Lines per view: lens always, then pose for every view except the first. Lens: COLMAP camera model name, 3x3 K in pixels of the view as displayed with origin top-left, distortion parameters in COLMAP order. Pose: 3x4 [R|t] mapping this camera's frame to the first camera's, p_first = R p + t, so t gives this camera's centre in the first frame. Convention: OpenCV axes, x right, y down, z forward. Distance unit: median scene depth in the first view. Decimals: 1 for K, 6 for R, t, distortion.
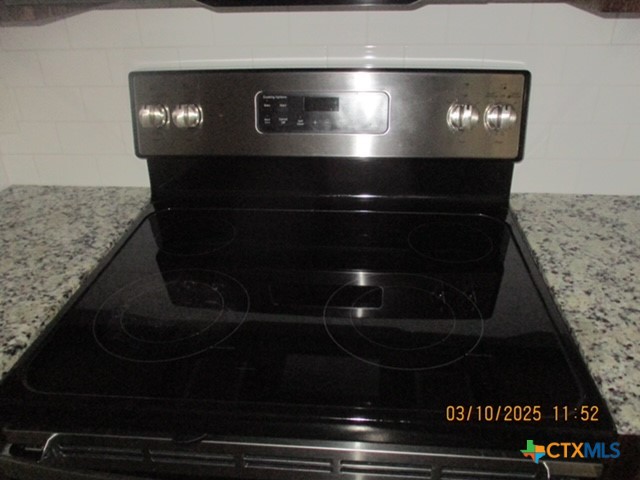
lens RADIAL K [[539.0, 0, 320.0], [0, 539.0, 240.0], [0, 0, 1]] dist [-0.015102, 0.002153]
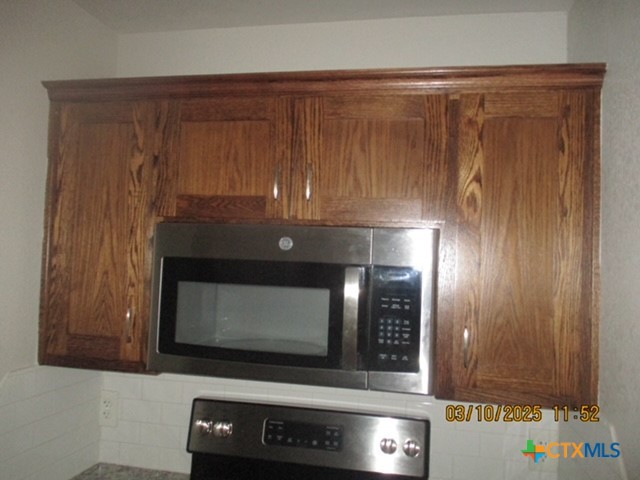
lens RADIAL K [[539.0, 0, 320.0], [0, 539.0, 240.0], [0, 0, 1]] dist [-0.015102, 0.002153]
pose [[0.990935, 0.056058, -0.122086, 0.211302], [-0.112126, 0.845673, -0.521790, 0.101553], [0.073994, 0.530749, 0.844293, -0.649019]]
